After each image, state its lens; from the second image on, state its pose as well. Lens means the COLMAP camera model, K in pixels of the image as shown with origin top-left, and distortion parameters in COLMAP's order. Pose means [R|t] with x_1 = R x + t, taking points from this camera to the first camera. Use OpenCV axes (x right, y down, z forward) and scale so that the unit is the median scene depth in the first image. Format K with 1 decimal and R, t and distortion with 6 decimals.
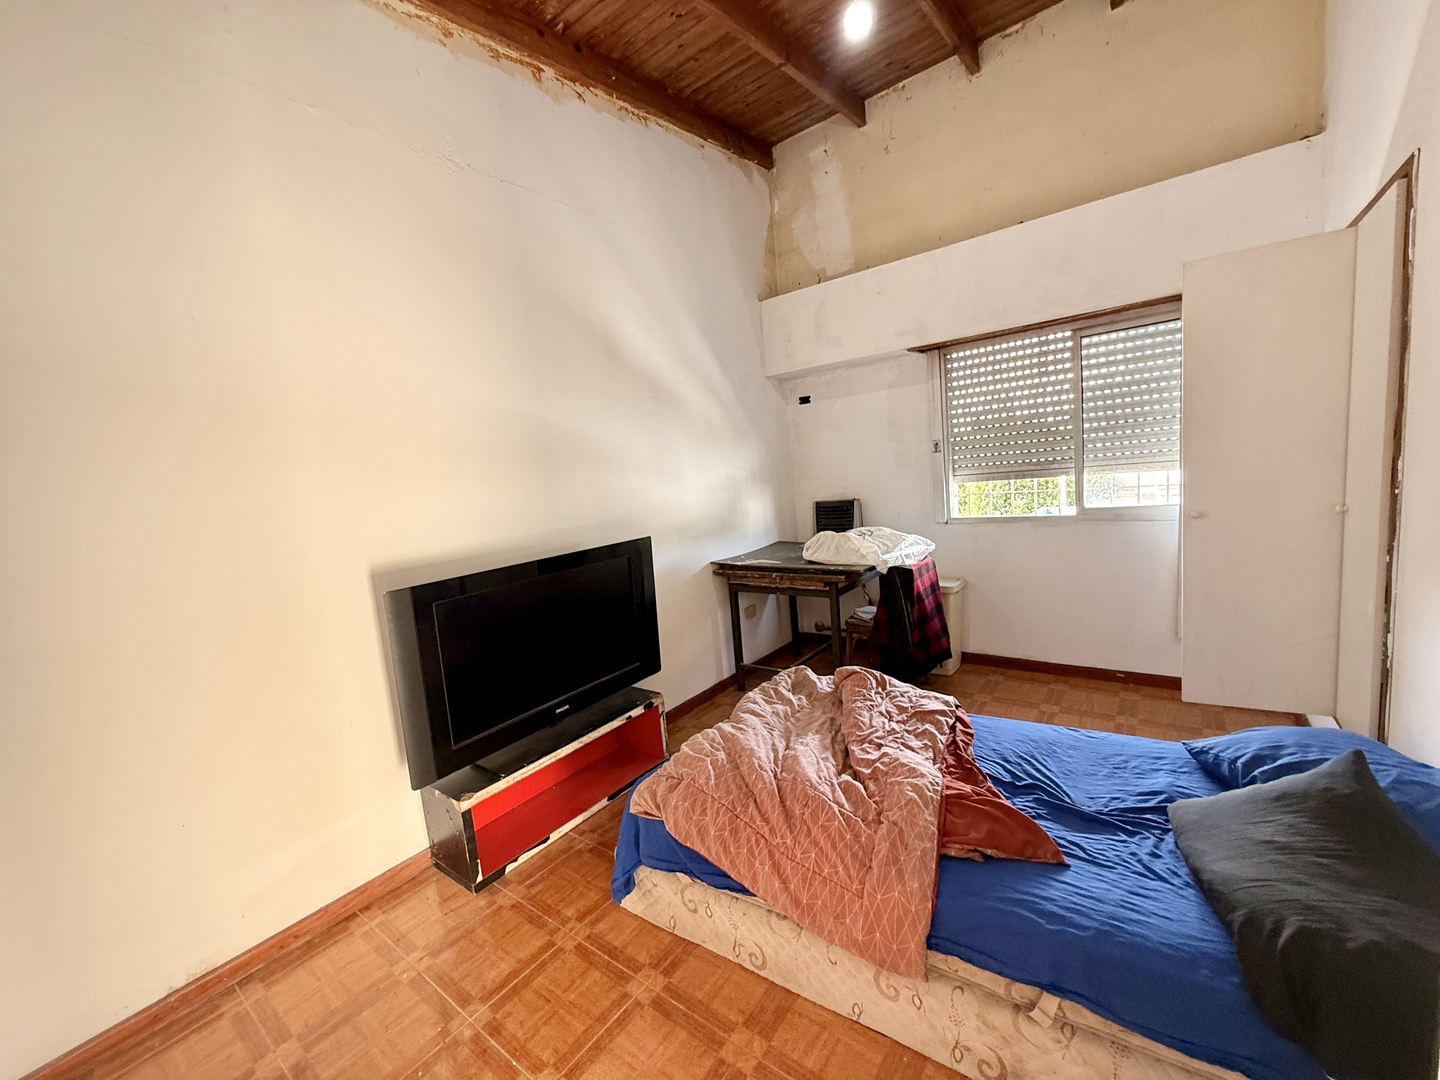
lens RADIAL K [[573.0, 0, 730.3], [0, 573.0, 543.9], [0, 0, 1]] dist [-0.001226, 0.000808]
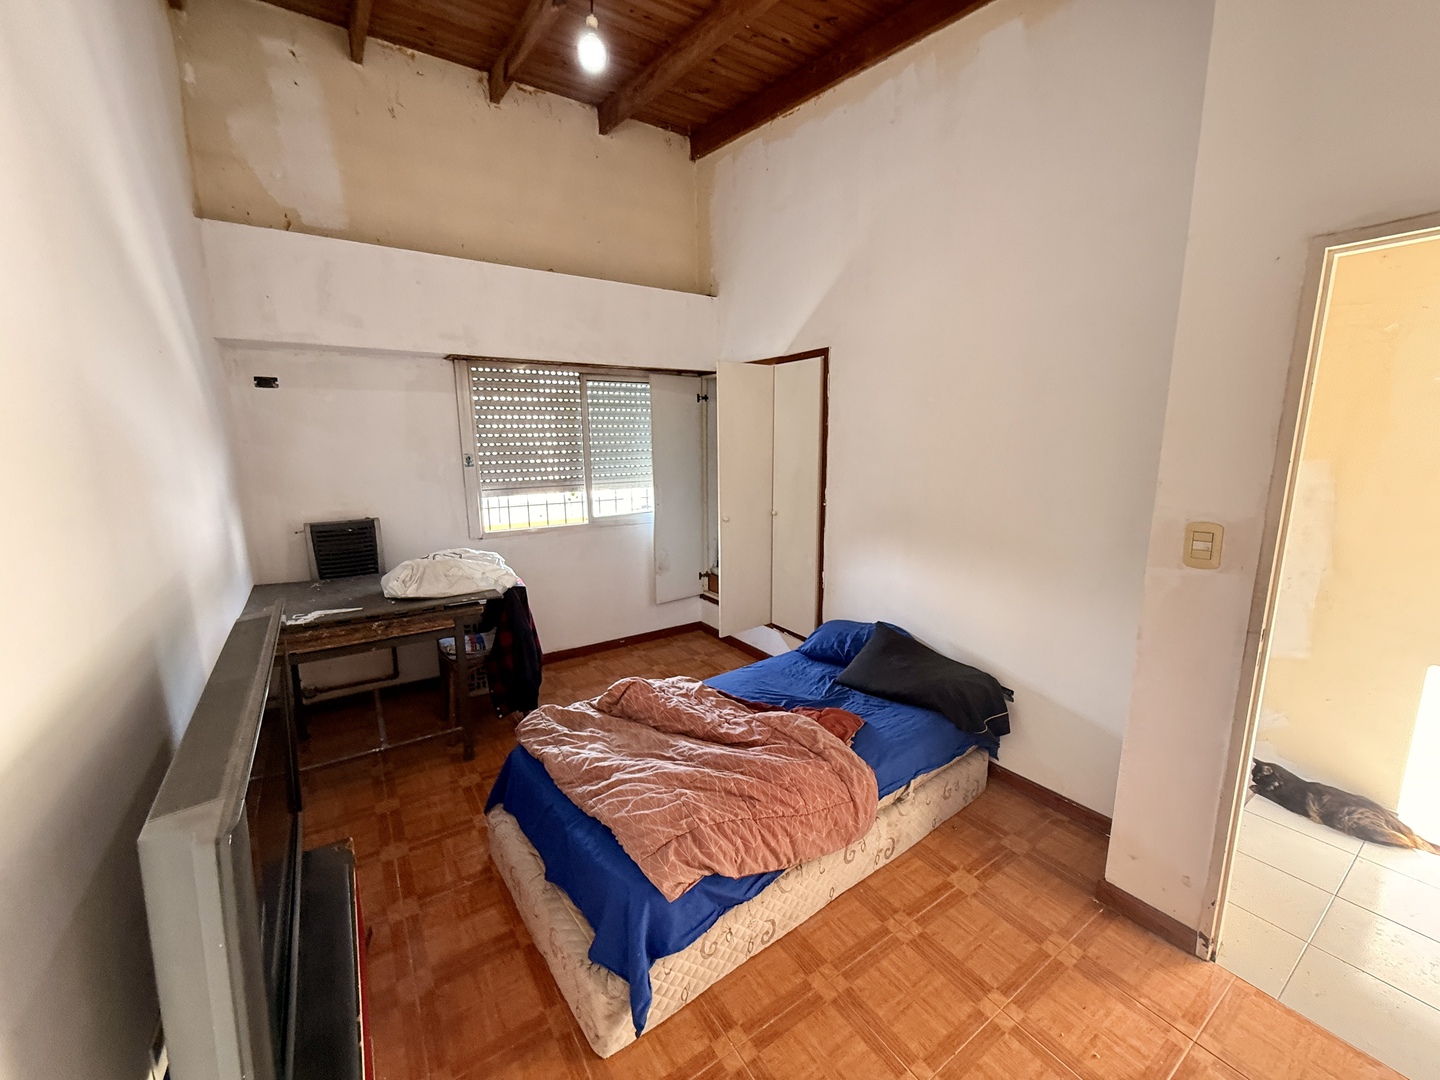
lens RADIAL K [[573.0, 0, 728.3], [0, 573.0, 541.4], [0, 0, 1]] dist [-0.001226, 0.000808]
pose [[0.328675, -0.086563, 0.940468, -0.483900], [0.096040, 0.993692, 0.057898, -0.055875], [-0.939547, 0.071292, 0.334915, 0.320981]]
